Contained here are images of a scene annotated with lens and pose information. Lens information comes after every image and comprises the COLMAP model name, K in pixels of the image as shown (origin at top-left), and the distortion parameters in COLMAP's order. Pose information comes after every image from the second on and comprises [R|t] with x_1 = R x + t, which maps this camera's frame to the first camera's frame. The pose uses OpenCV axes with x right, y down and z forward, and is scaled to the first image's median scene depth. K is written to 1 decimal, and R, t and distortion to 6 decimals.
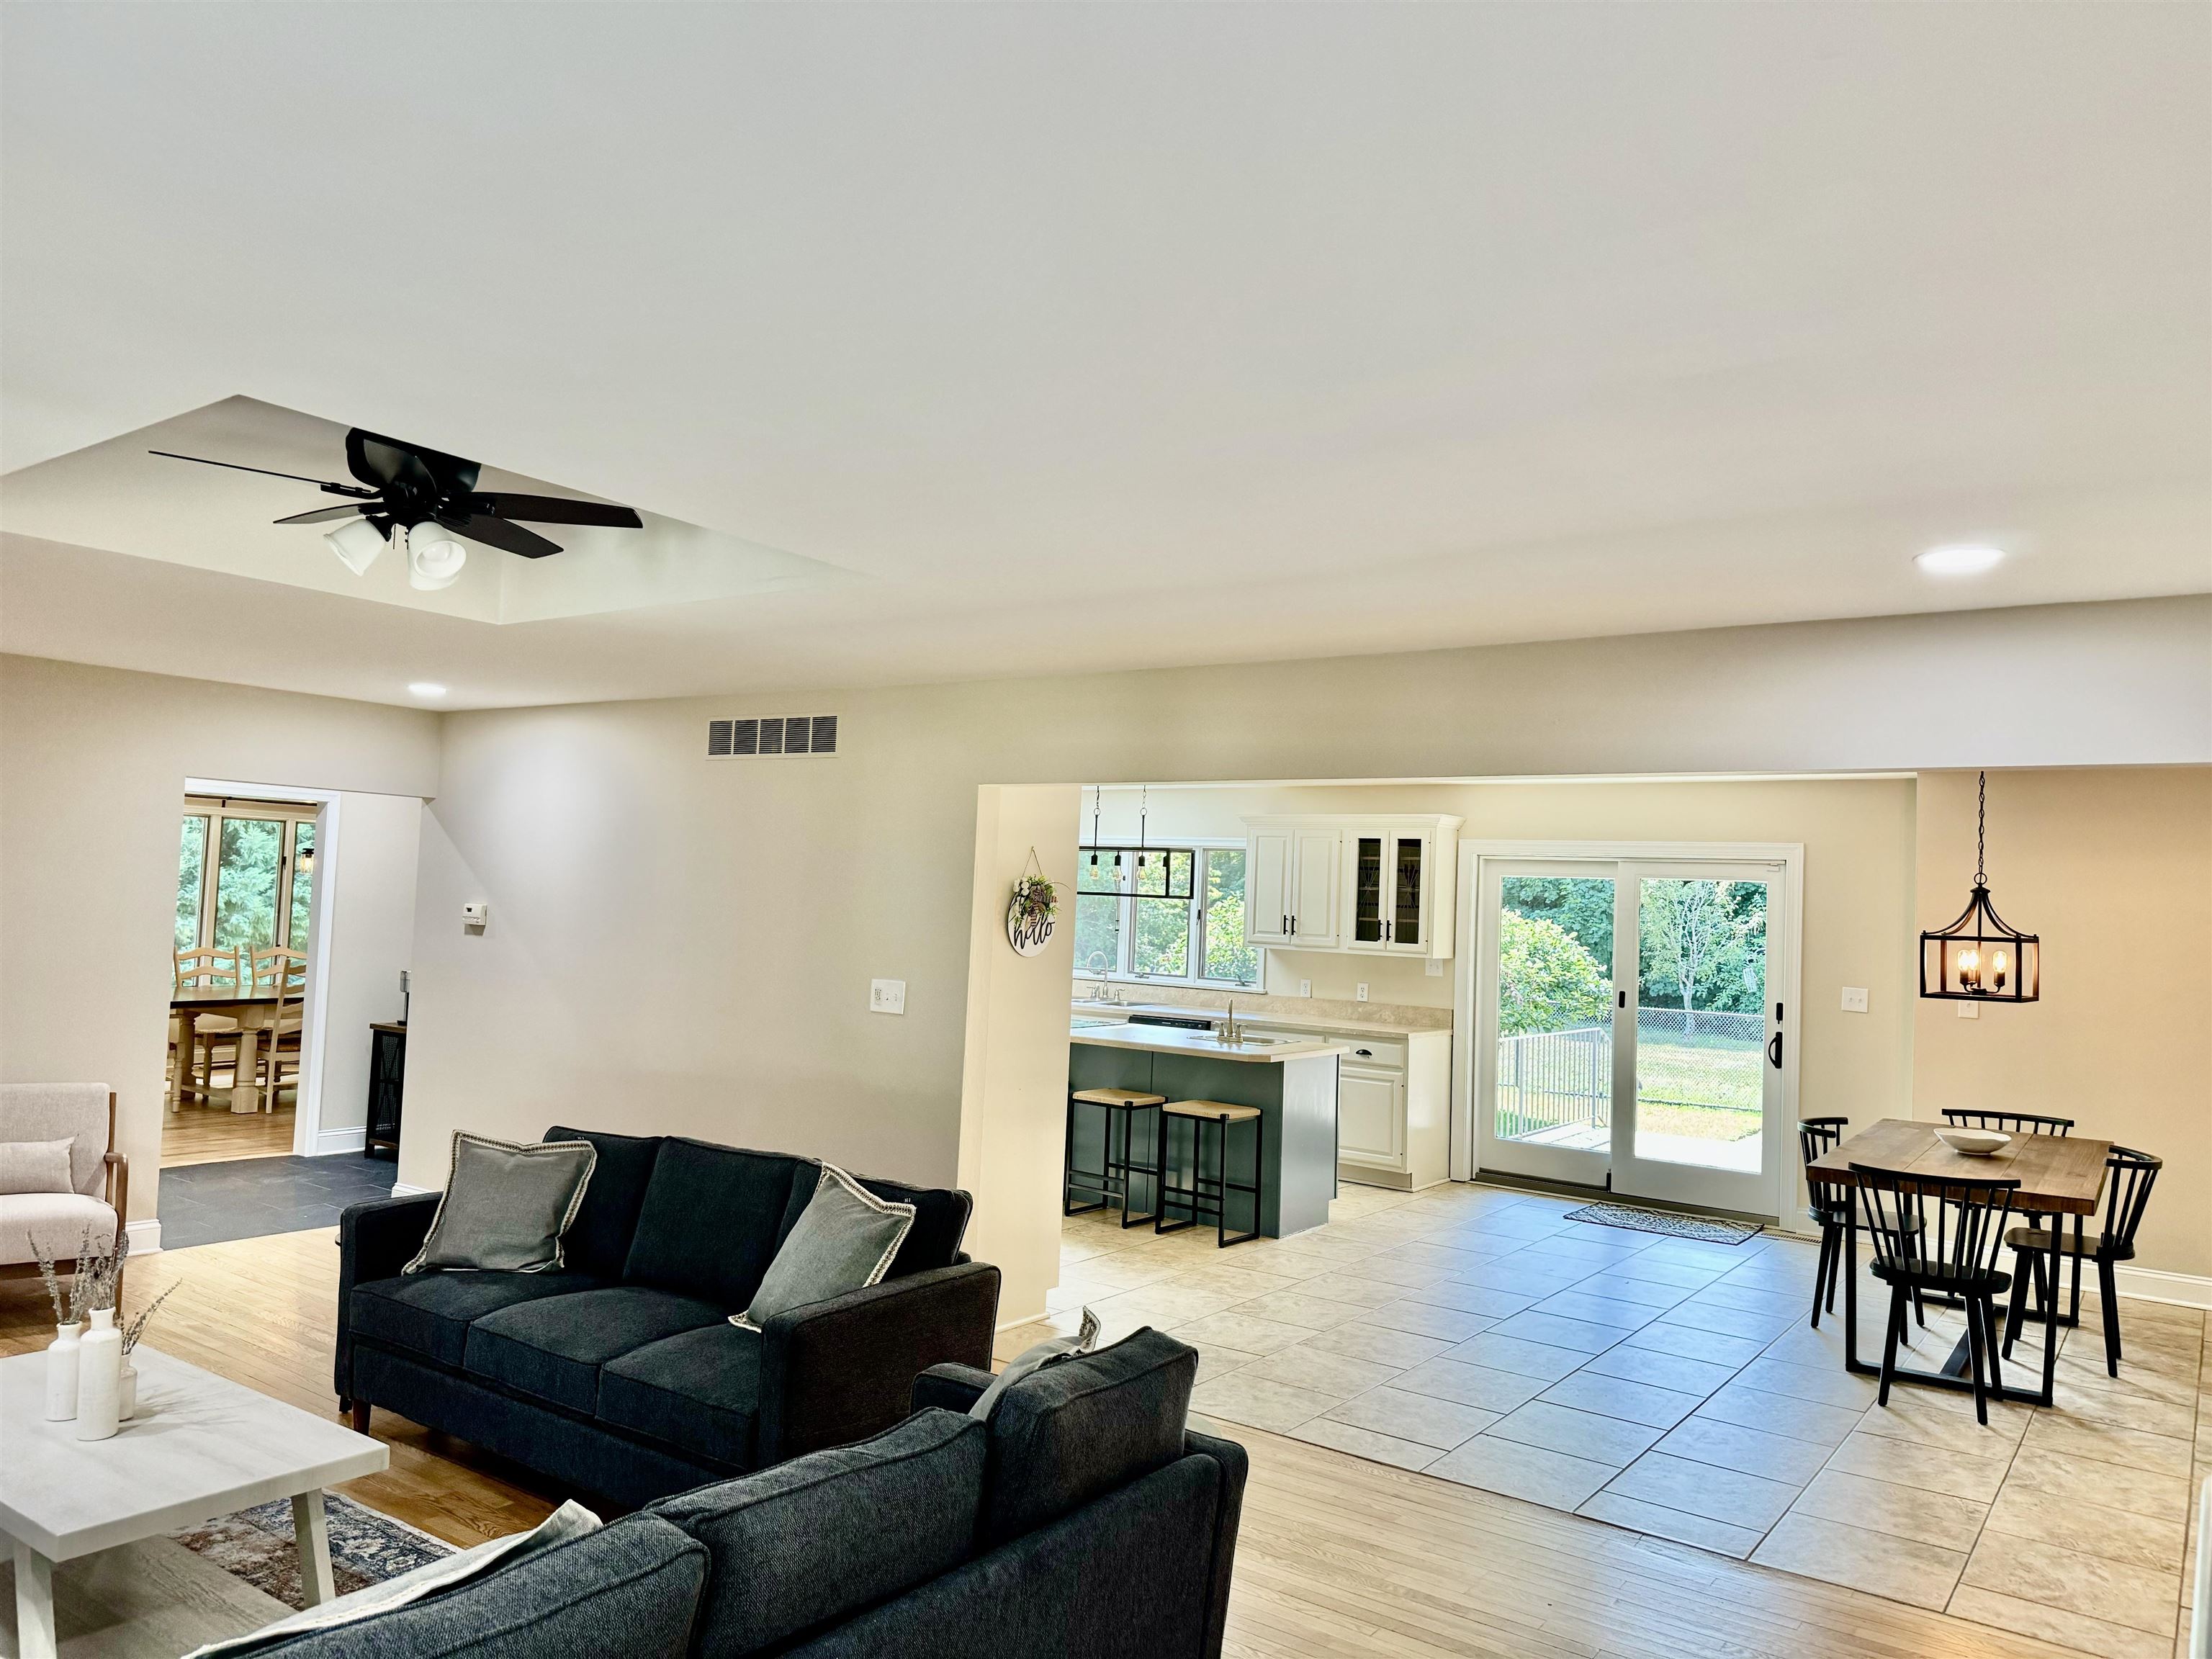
lens RADIAL K [[1549.1, 0, 1103.7], [0, 1549.1, 823.5], [0, 0, 1]] dist [0.024807, -0.028080]
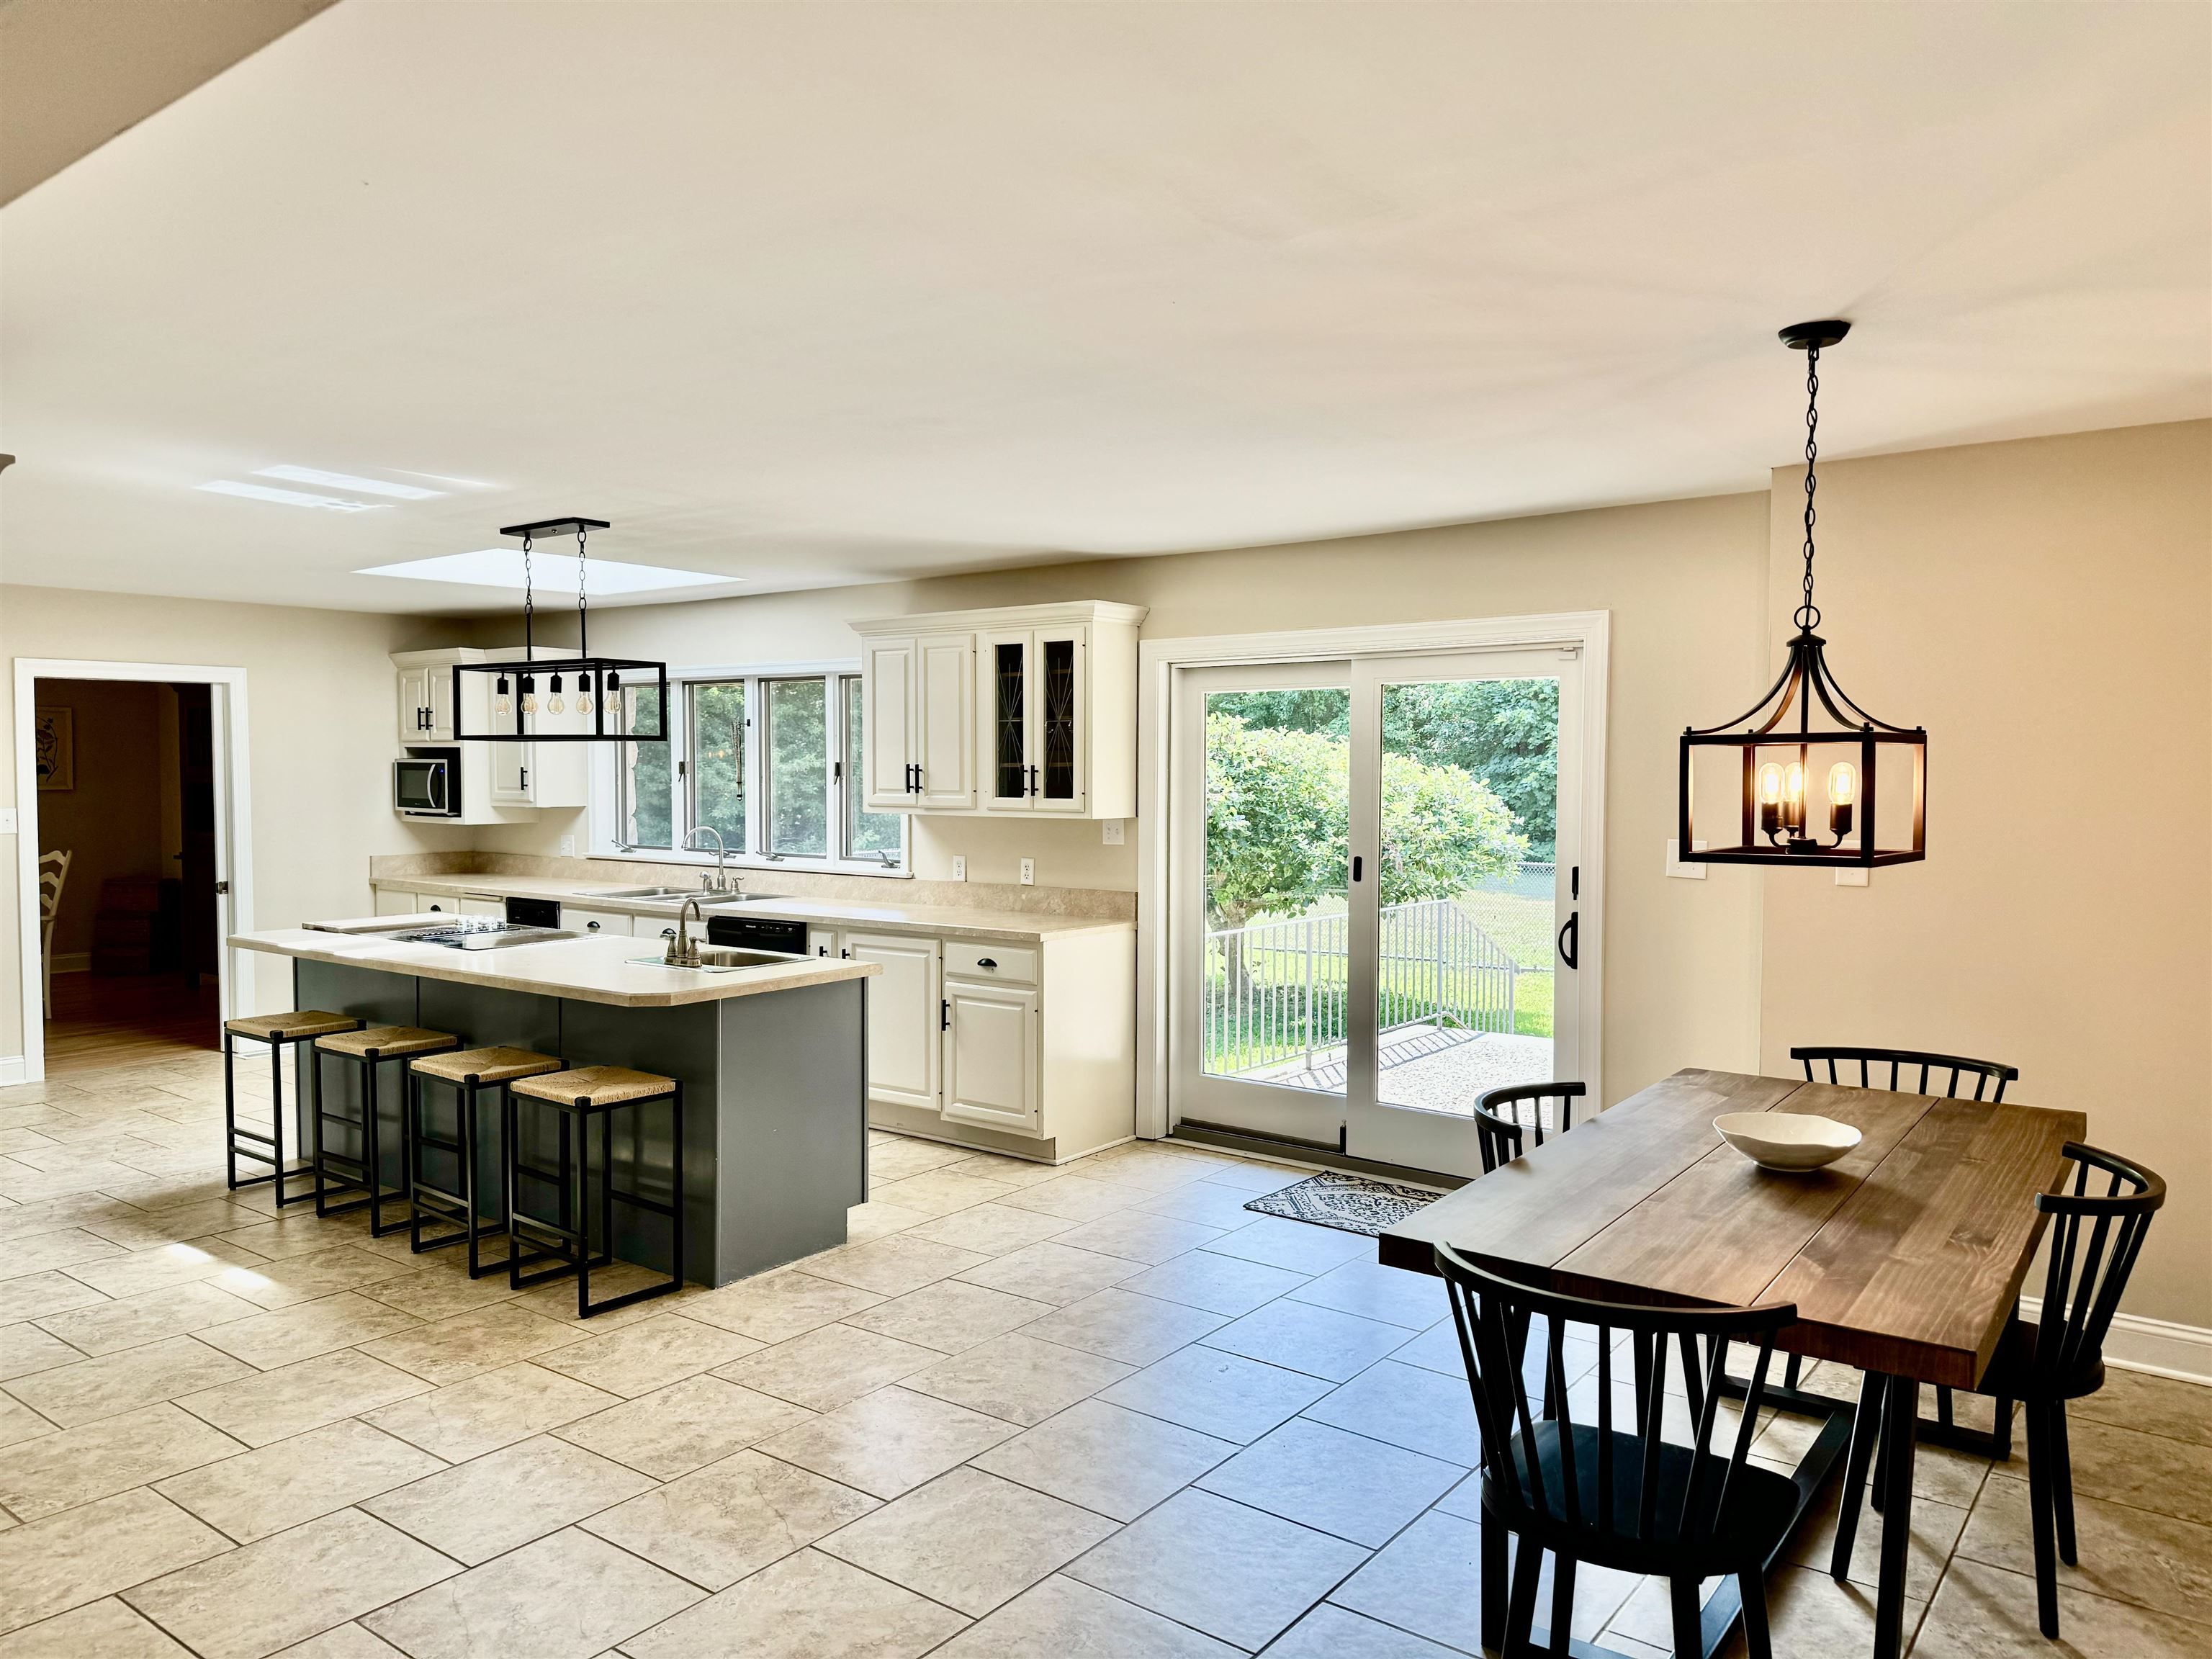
lens RADIAL K [[1559.4, 0, 1106.0], [0, 1559.4, 829.5], [0, 0, 1]] dist [0.036343, -0.041711]
pose [[0.998977, -0.038970, -0.022951, 0.244494], [0.040820, 0.995407, 0.086595, 0.035132], [0.019471, -0.087444, 0.995979, 0.345671]]
